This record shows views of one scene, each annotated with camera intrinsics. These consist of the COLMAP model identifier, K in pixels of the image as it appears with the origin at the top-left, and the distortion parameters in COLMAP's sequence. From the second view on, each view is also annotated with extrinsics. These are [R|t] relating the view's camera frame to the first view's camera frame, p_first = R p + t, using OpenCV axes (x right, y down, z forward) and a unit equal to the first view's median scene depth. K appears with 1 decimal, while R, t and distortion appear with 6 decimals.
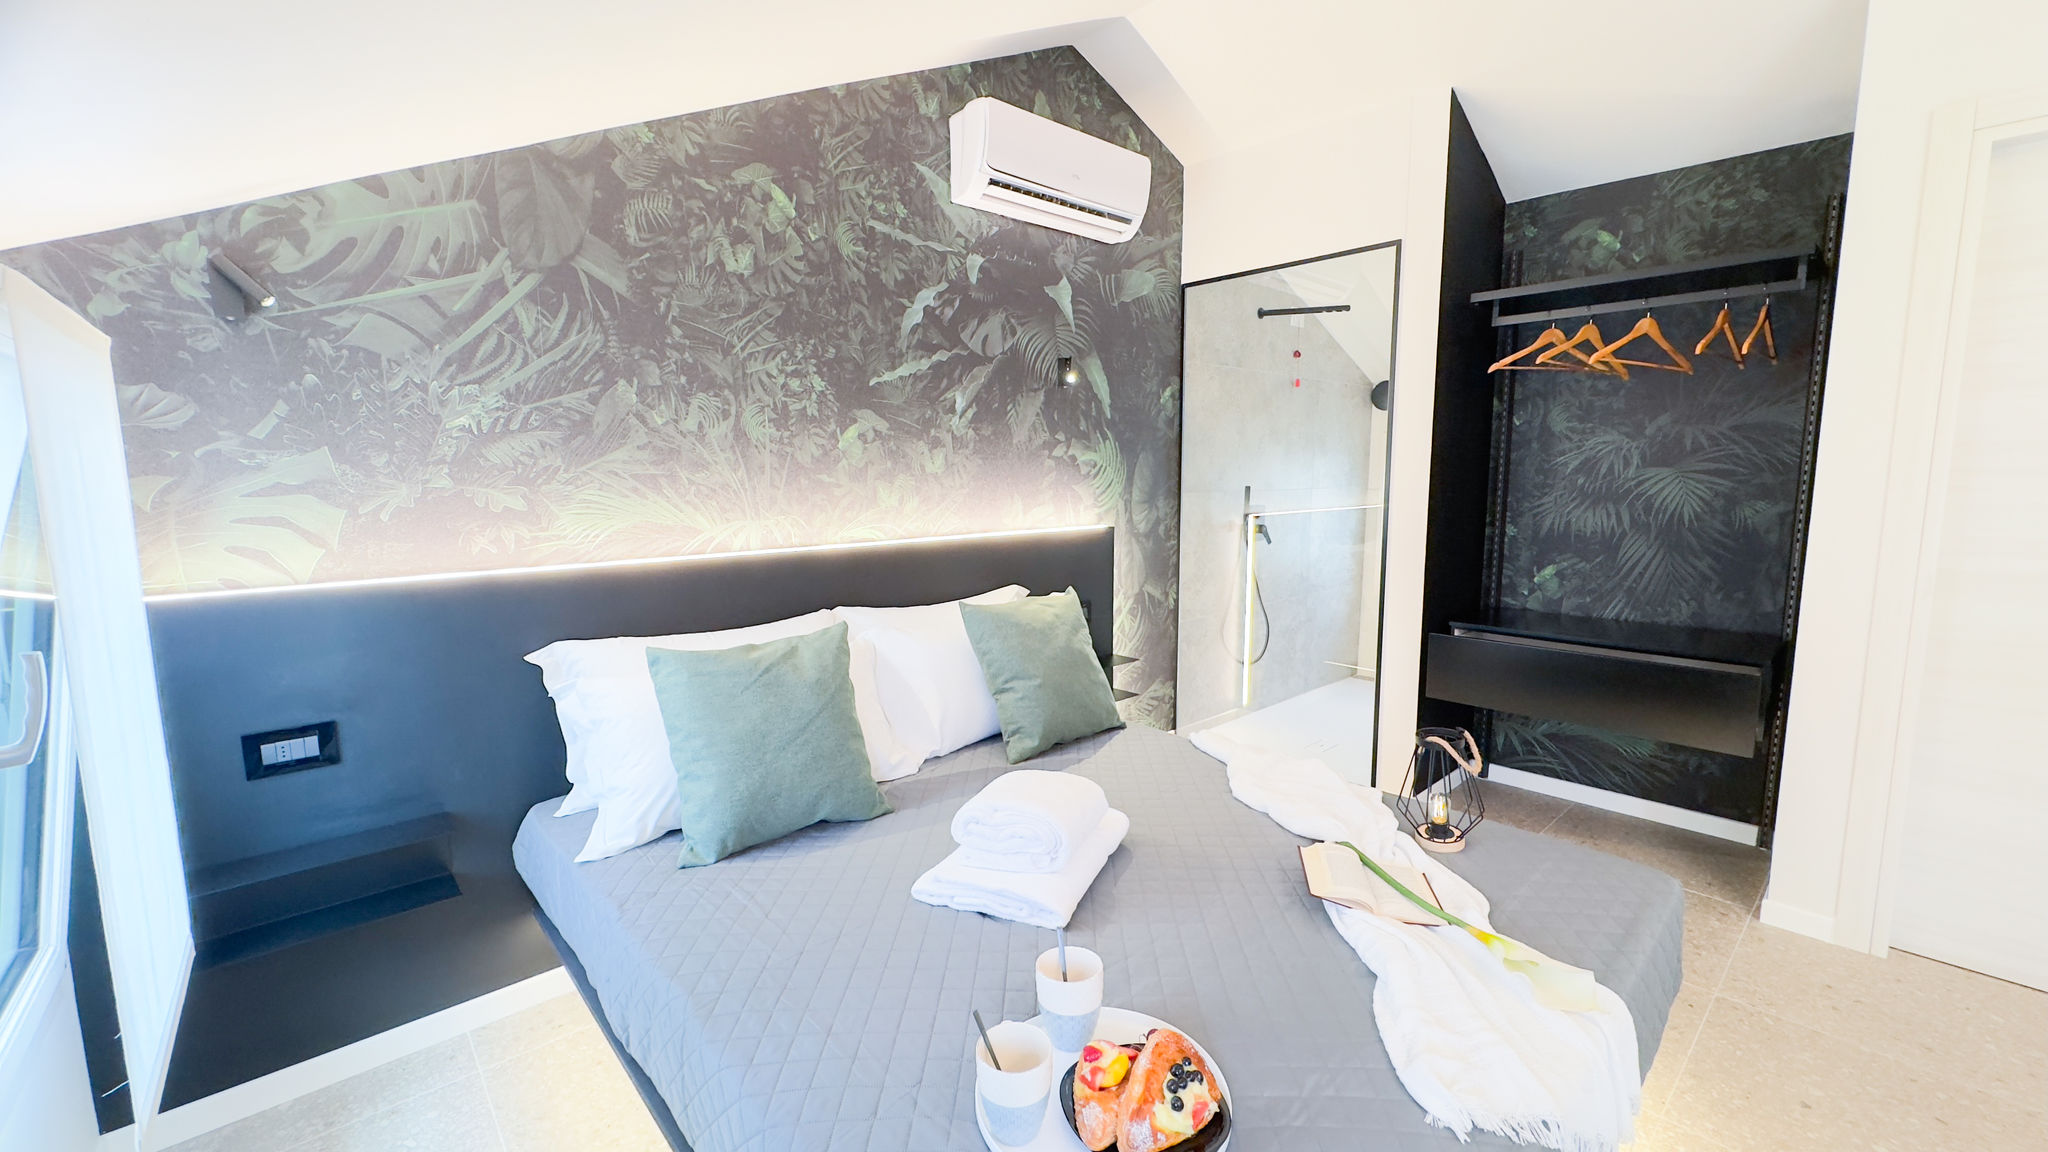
lens RADIAL K [[812.7, 0, 1016.8], [0, 812.7, 571.5], [0, 0, 1]] dist [-0.004354, 0.000303]
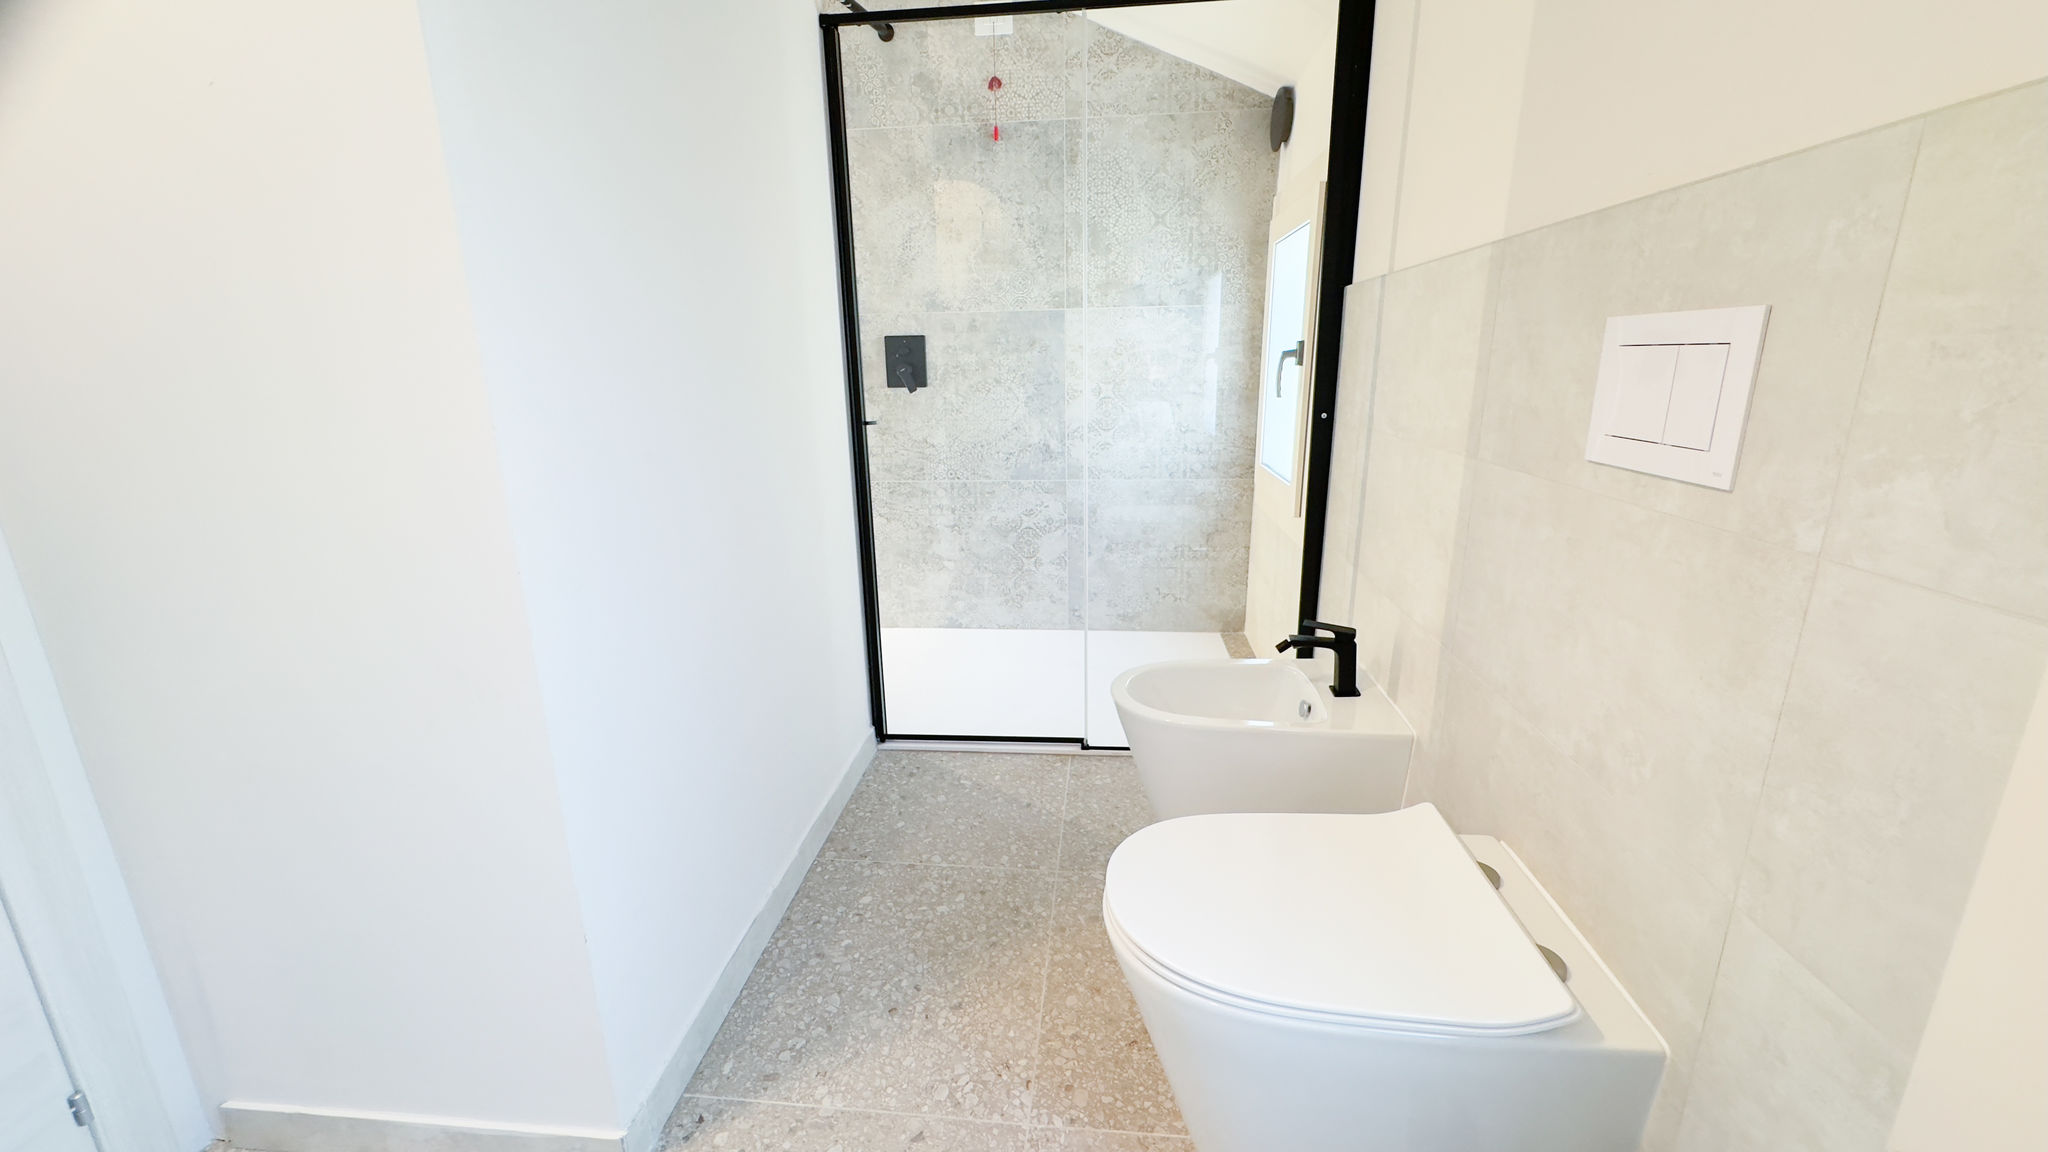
lens RADIAL K [[817.0, 0, 1020.9], [0, 817.0, 571.3], [0, 0, 1]] dist [-0.002795, 0.000337]
pose [[0.675208, 0.179378, -0.715484, 1.388229], [-0.073438, 0.981509, 0.176768, -0.021717], [0.733962, -0.066812, 0.675896, 0.903328]]
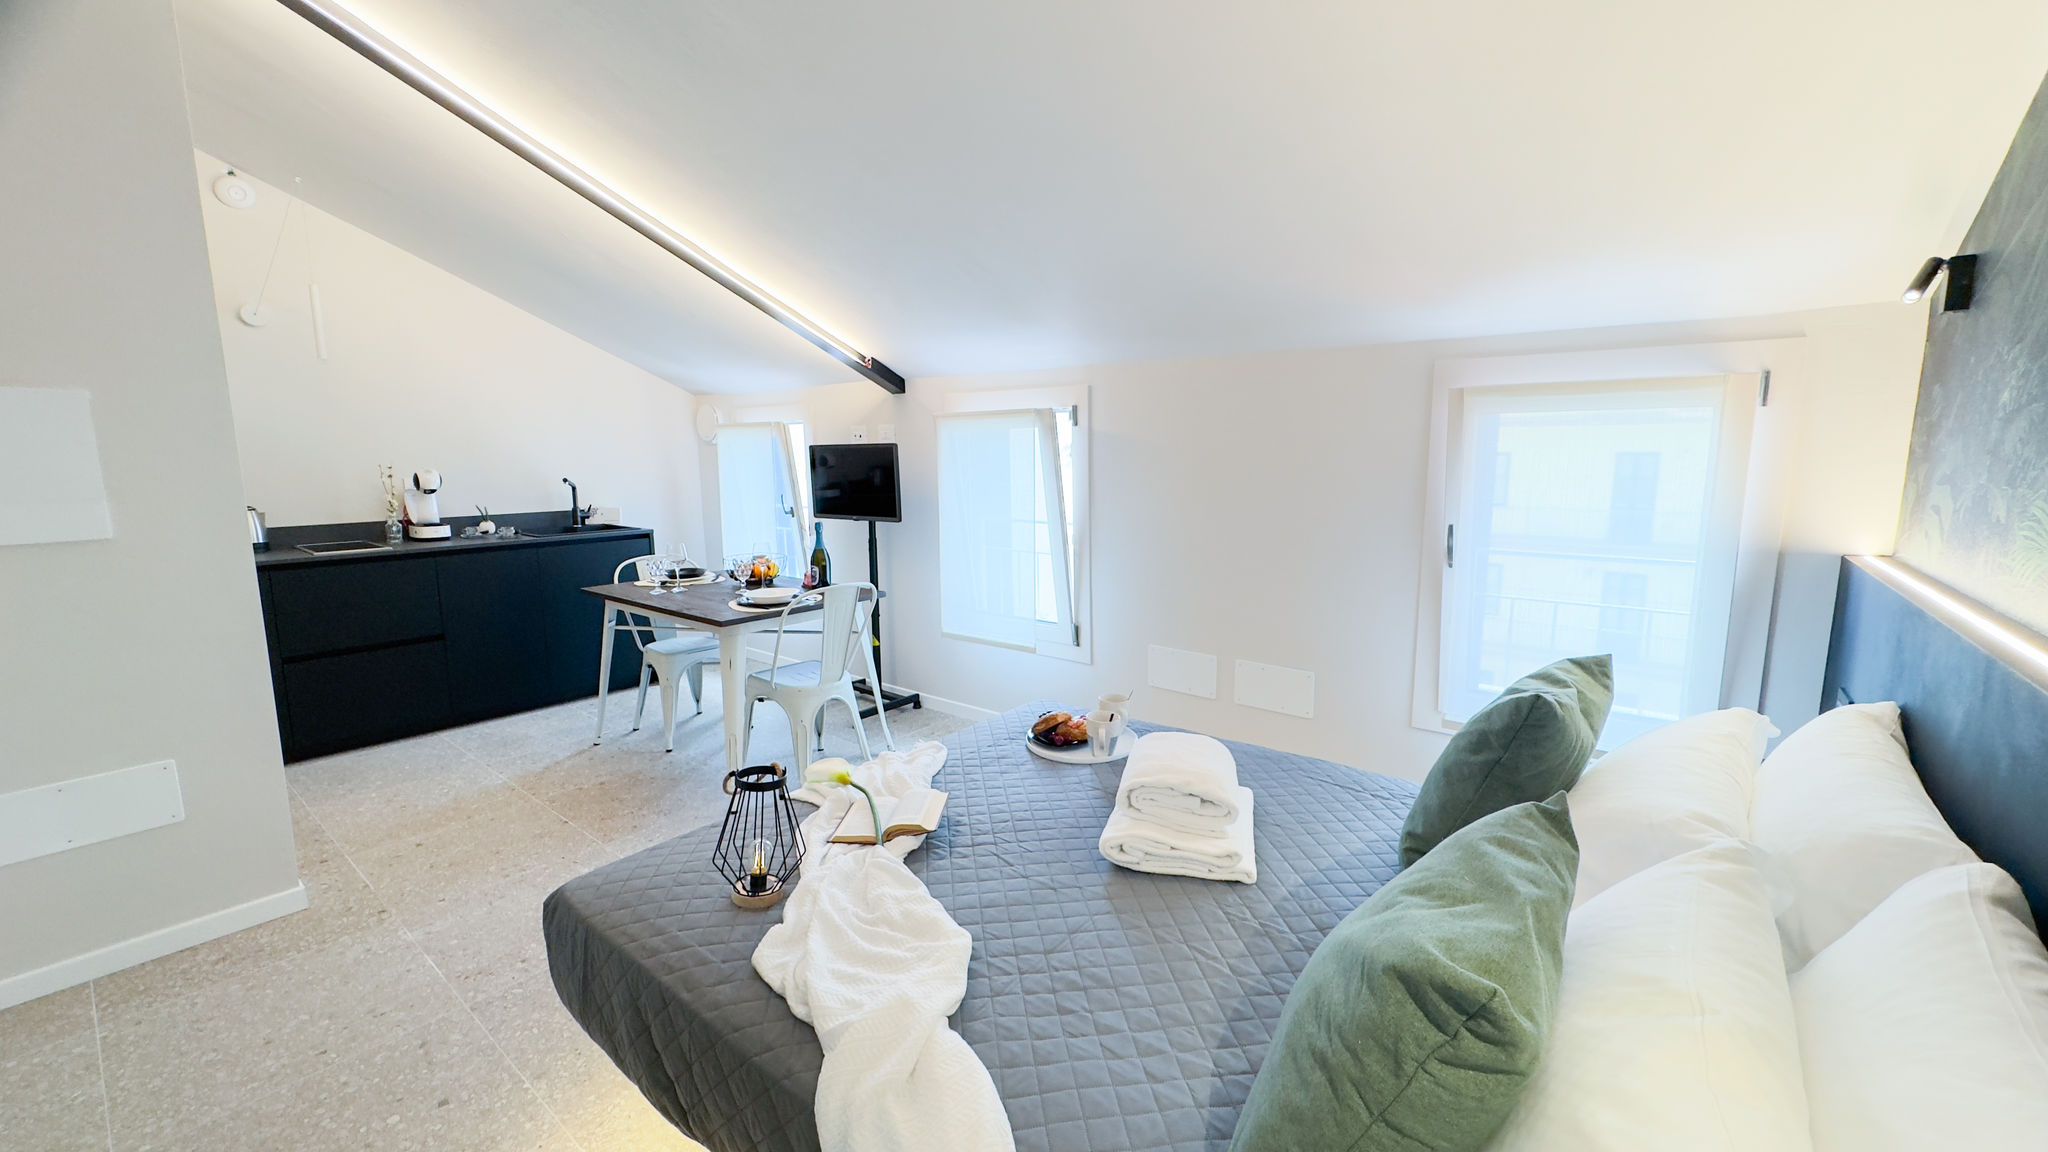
lens RADIAL K [[817.0, 0, 1020.9], [0, 817.0, 571.3], [0, 0, 1]] dist [-0.002795, 0.000337]
pose [[-0.987425, 0.035310, -0.154094, 0.227732], [-0.006964, 0.964075, 0.265537, -0.156320], [0.157935, 0.263271, -0.951706, 1.129361]]
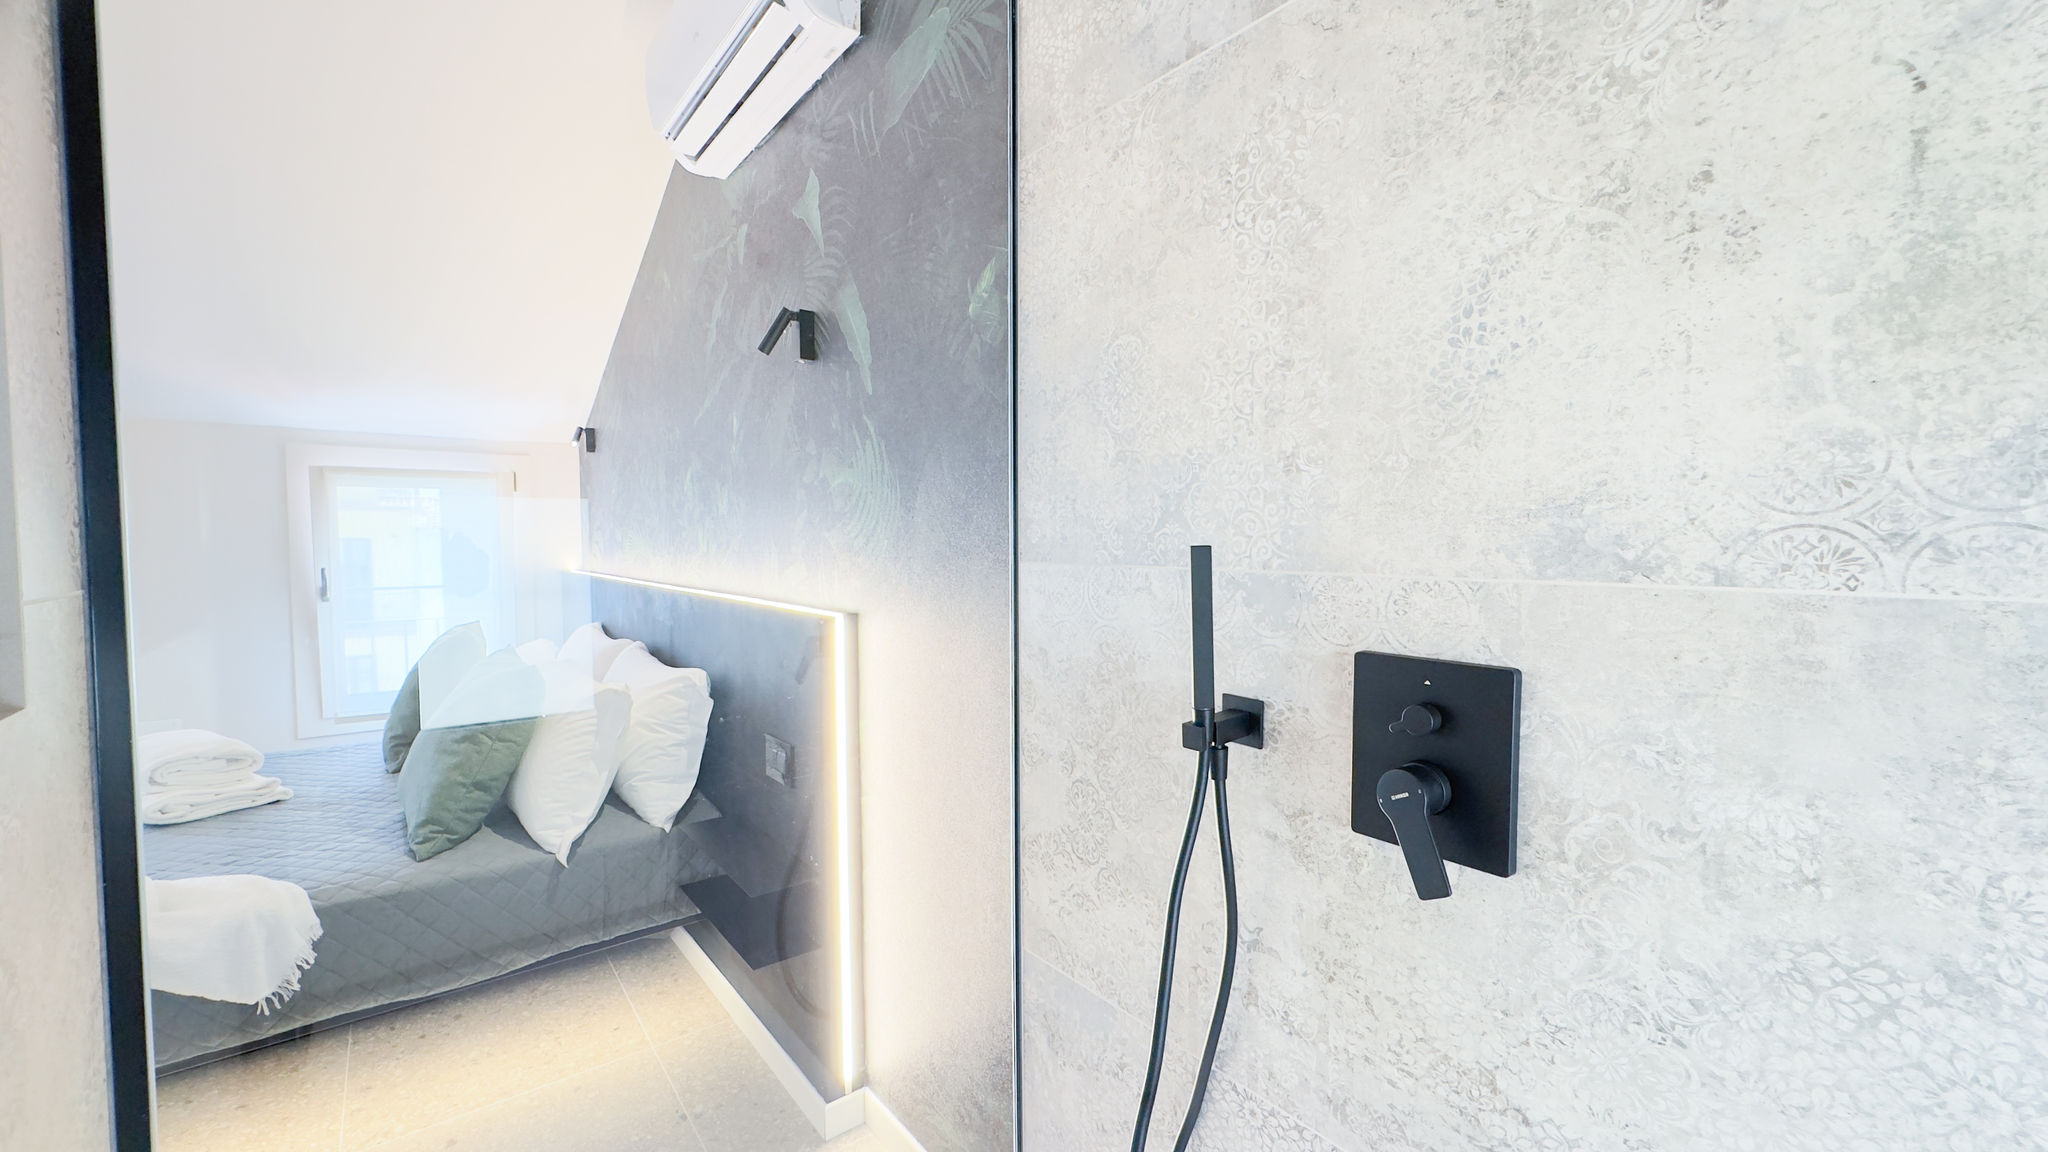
lens RADIAL K [[821.2, 0, 1016.3], [0, 821.2, 571.8], [0, 0, 1]] dist [-0.000659, 0.000079]
pose [[-0.071859, 0.050337, -0.996144, 0.744487], [-0.118882, 0.991174, 0.058662, -0.154856], [0.990305, 0.122639, -0.065241, 1.415126]]
